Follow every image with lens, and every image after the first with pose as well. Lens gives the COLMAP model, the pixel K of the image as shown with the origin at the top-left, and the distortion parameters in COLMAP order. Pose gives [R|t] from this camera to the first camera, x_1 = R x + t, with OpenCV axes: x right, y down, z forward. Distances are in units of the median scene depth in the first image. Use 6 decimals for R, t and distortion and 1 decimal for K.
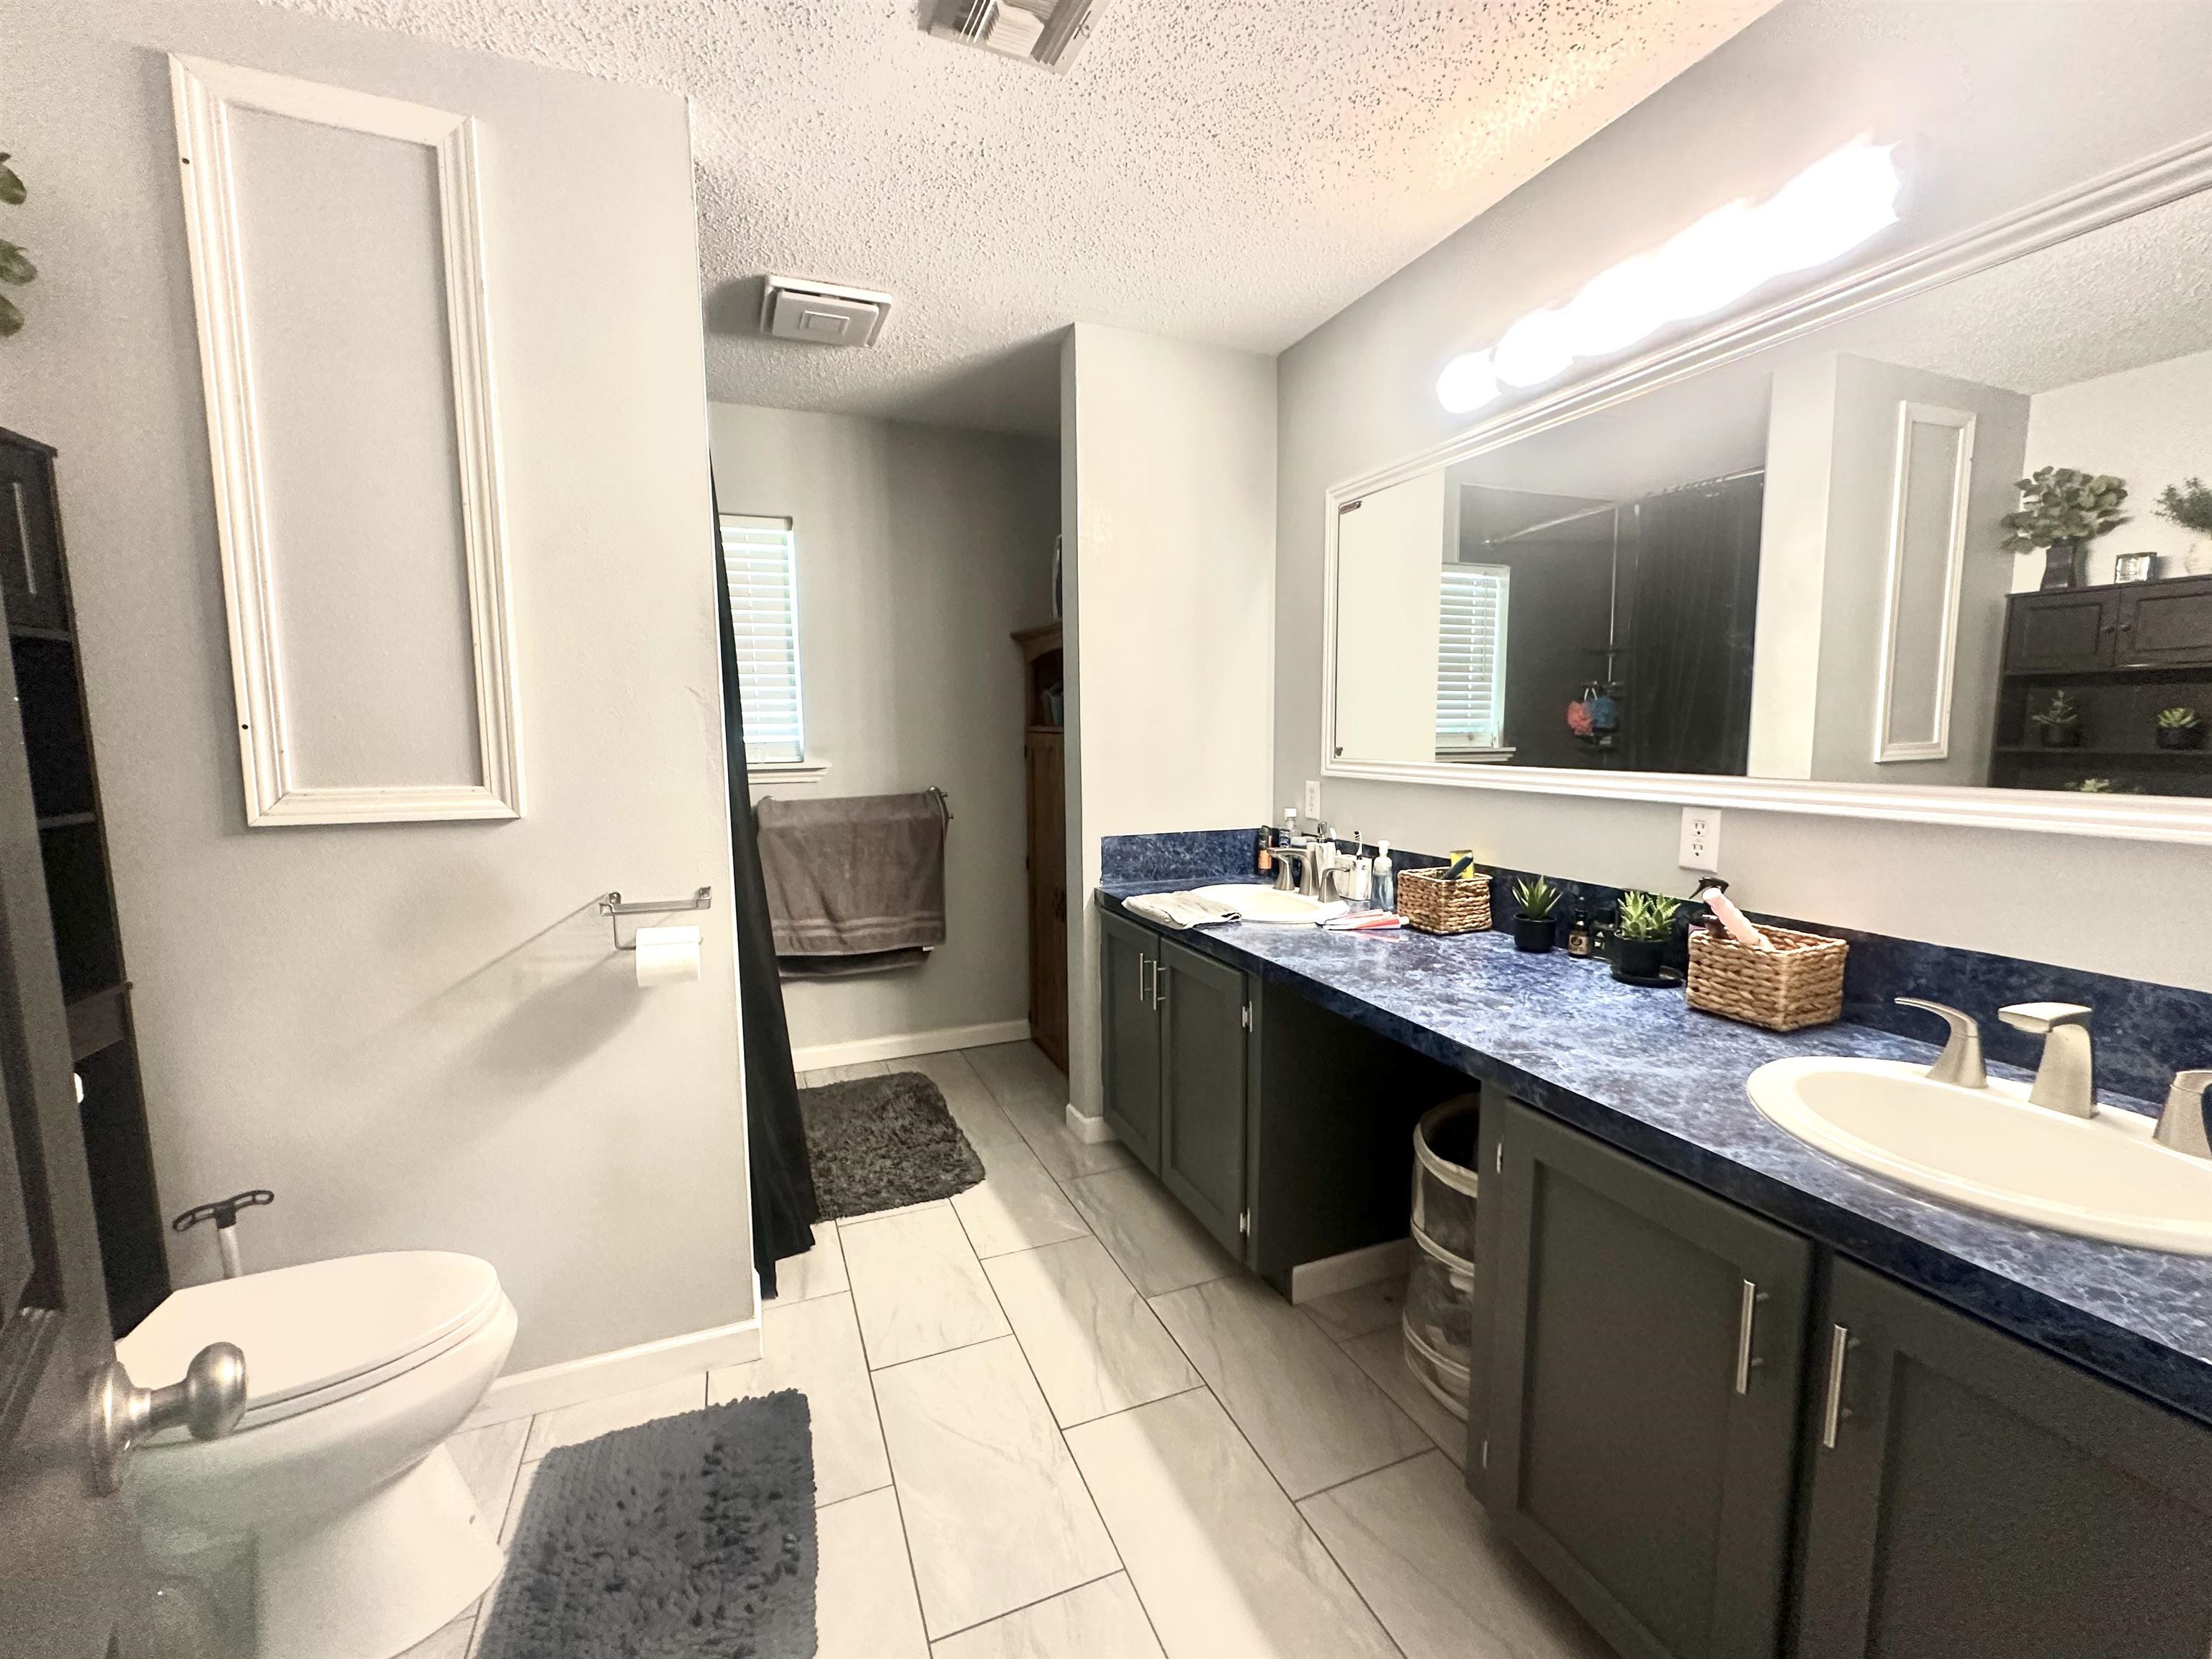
lens RADIAL K [[879.5, 0, 1070.9], [0, 879.5, 815.8], [0, 0, 1]] dist [-0.000123, -0.000454]
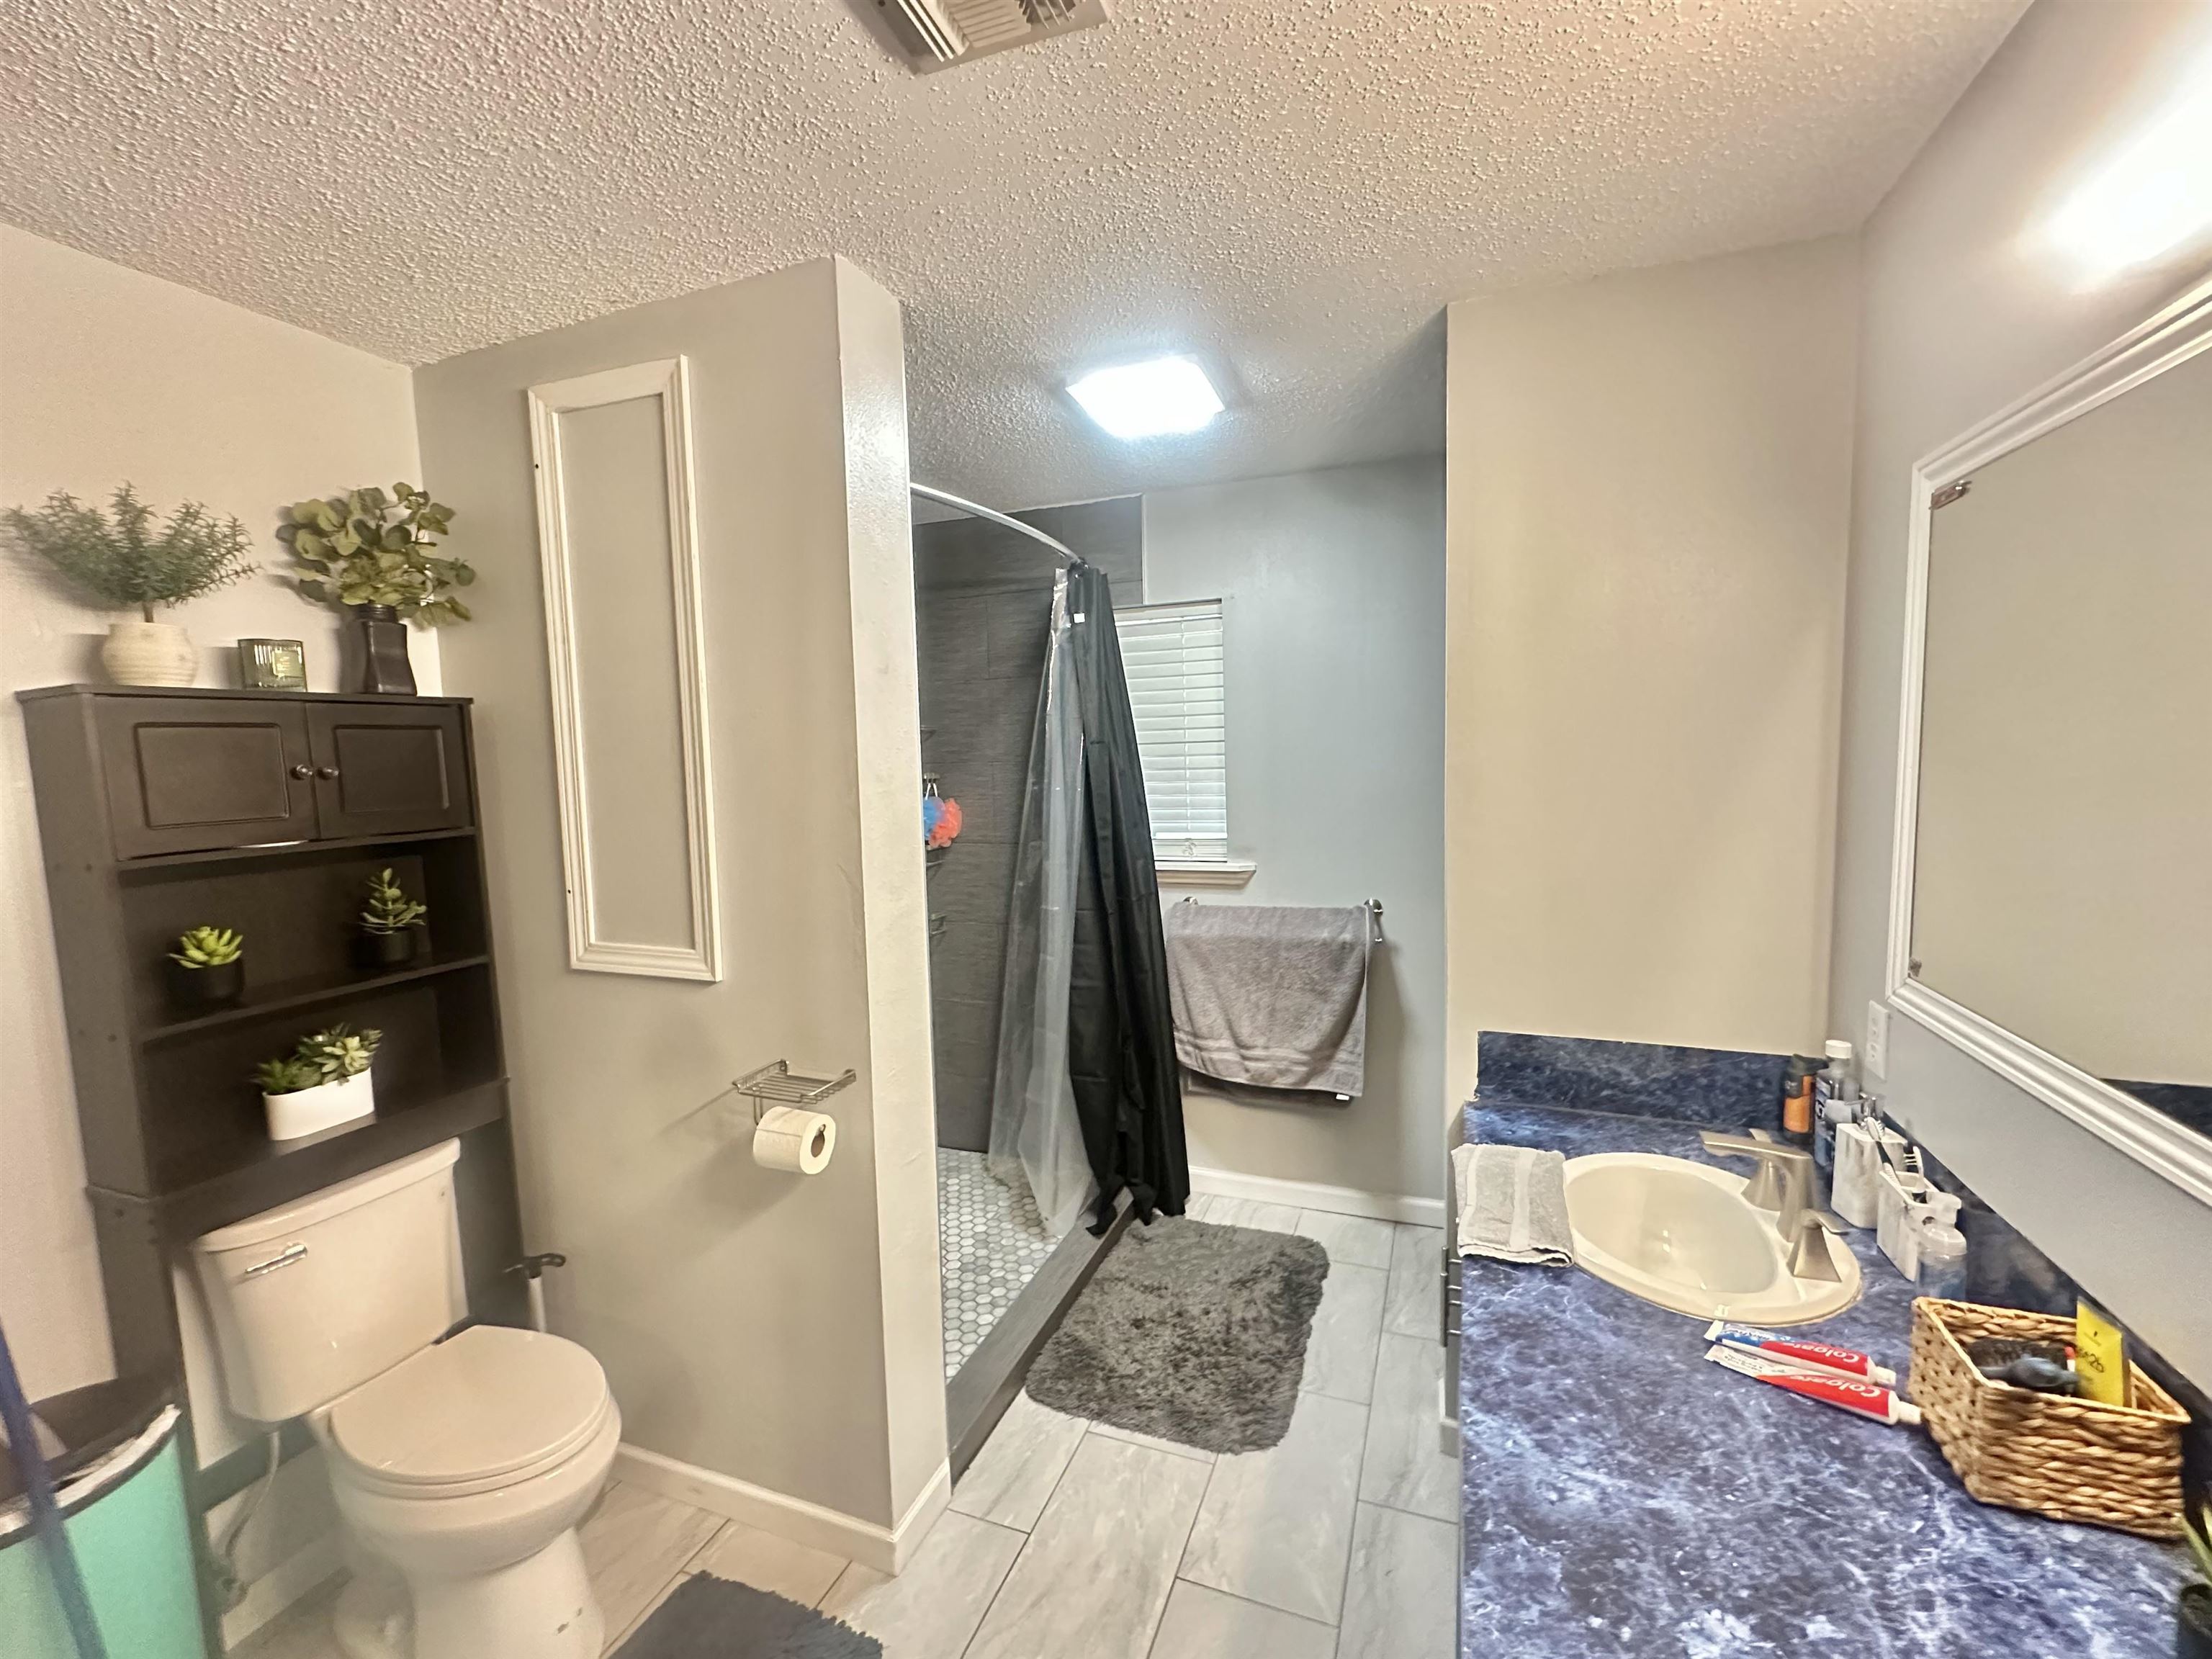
lens RADIAL K [[879.5, 0, 1110.3], [0, 879.5, 839.4], [0, 0, 1]] dist [-0.000123, -0.000454]
pose [[0.761461, 0.046991, -0.646505, 0.279404], [-0.049112, 0.998684, 0.014744, -0.135009], [0.646347, 0.020524, 0.762767, 0.304179]]
